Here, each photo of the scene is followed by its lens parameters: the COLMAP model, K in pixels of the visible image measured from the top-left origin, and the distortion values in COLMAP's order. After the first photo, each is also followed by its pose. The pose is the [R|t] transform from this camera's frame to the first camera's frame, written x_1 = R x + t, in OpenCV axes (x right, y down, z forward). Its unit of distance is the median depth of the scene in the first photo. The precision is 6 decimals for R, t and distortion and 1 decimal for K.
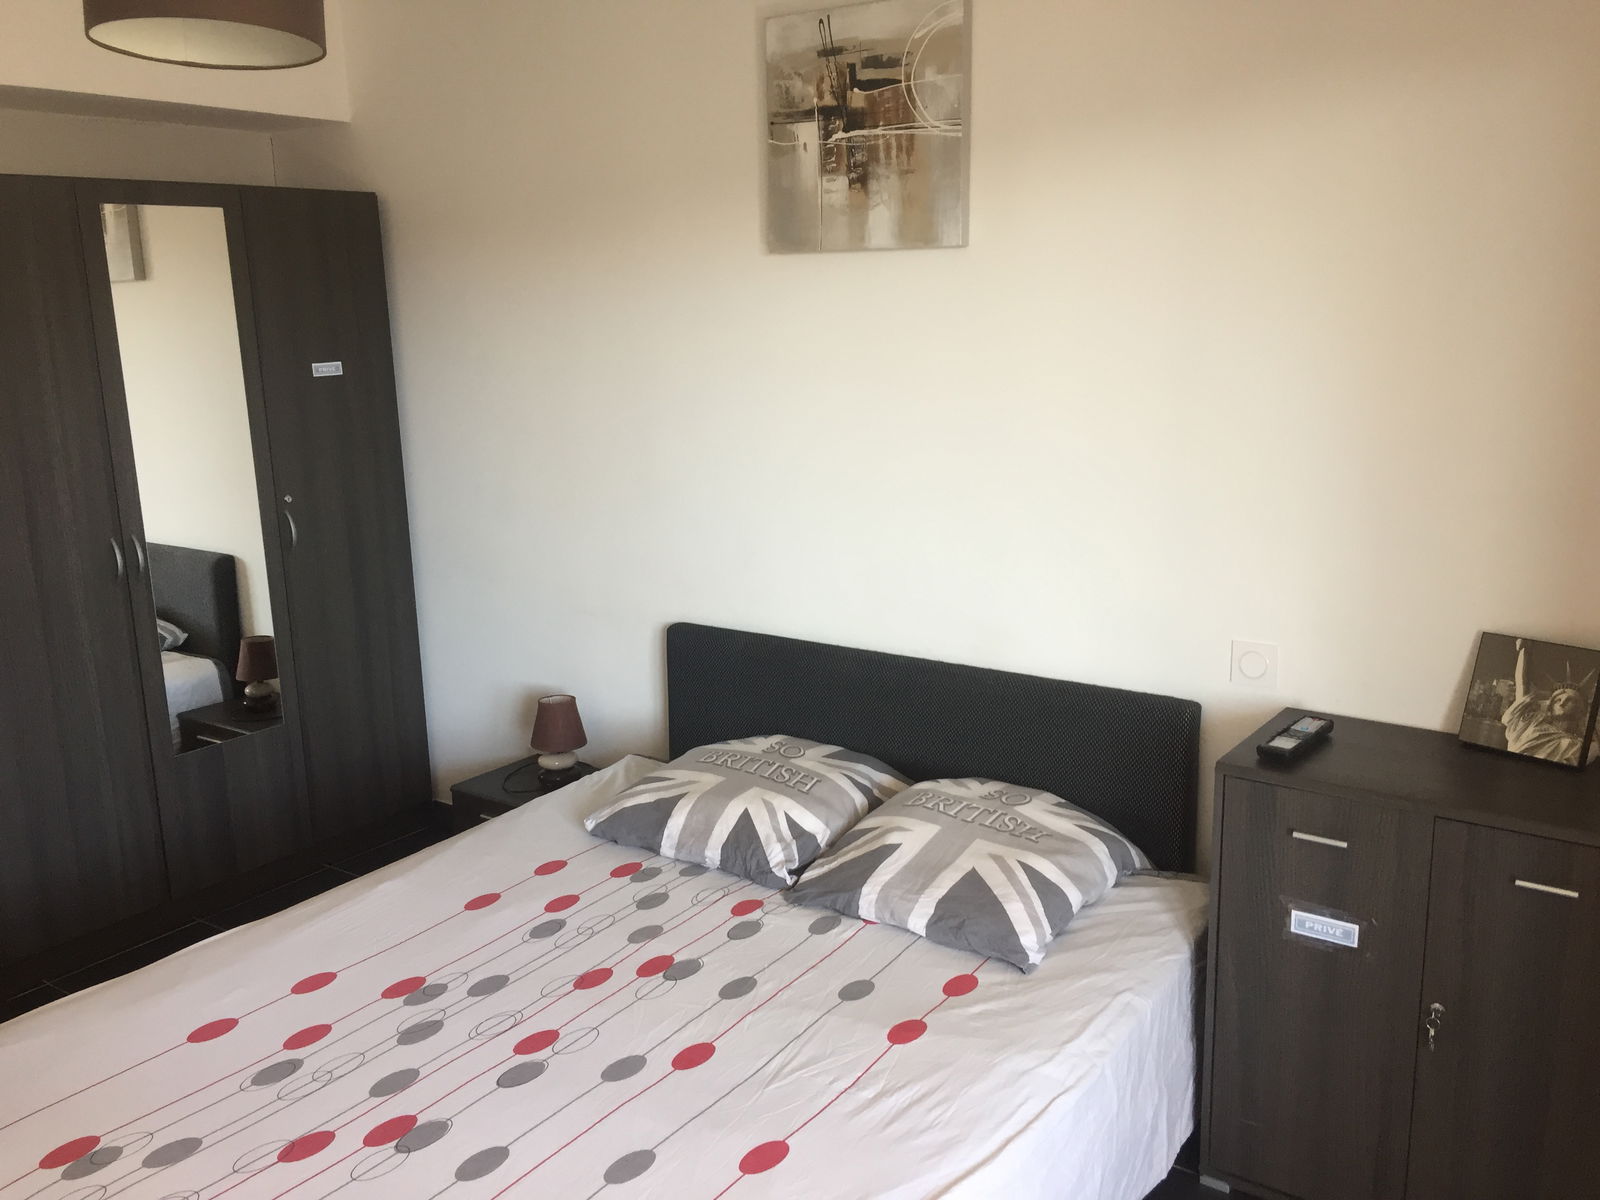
lens RADIAL K [[1366.9, 0, 800.0], [0, 1366.9, 600.0], [0, 0, 1]] dist [0.092483, -0.122065]
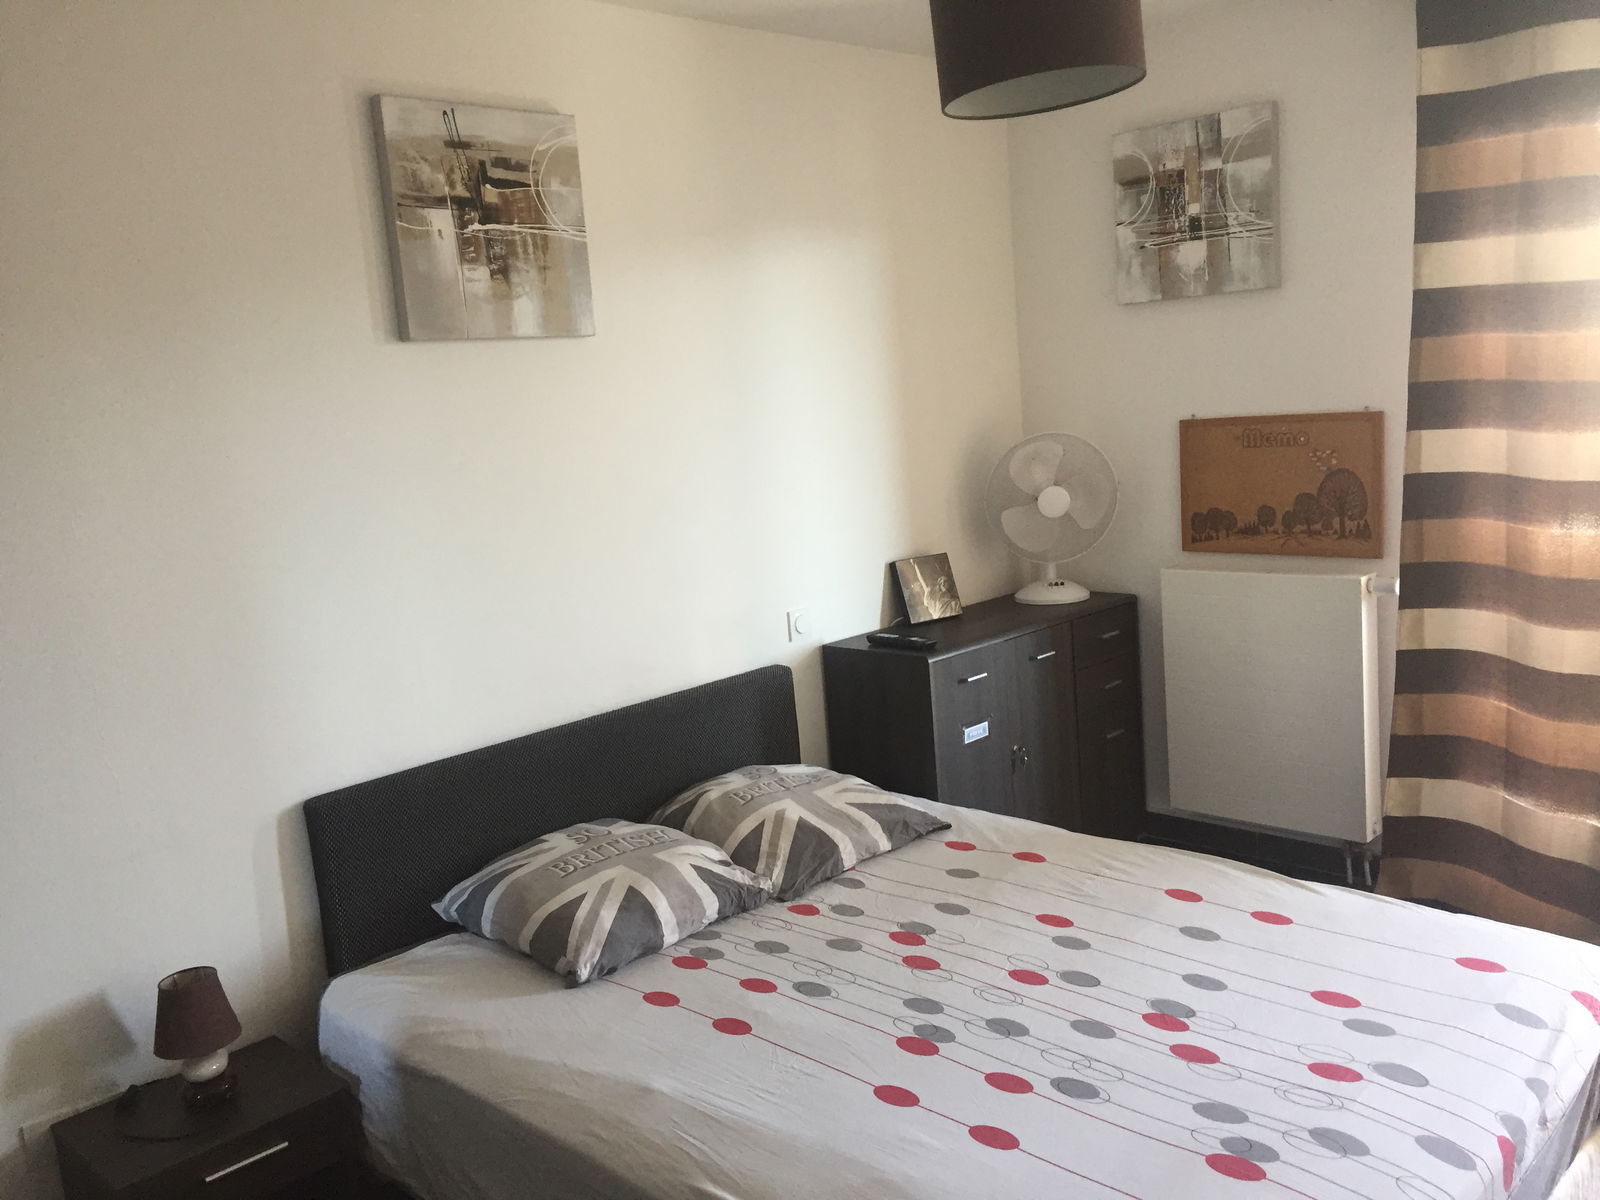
lens RADIAL K [[1366.9, 0, 800.0], [0, 1366.9, 600.0], [0, 0, 1]] dist [0.092483, -0.122065]
pose [[0.152756, -0.148693, 0.977014, -0.976514], [0.286421, 0.952846, 0.100233, -0.111257], [-0.945848, 0.264526, 0.188142, 0.666599]]
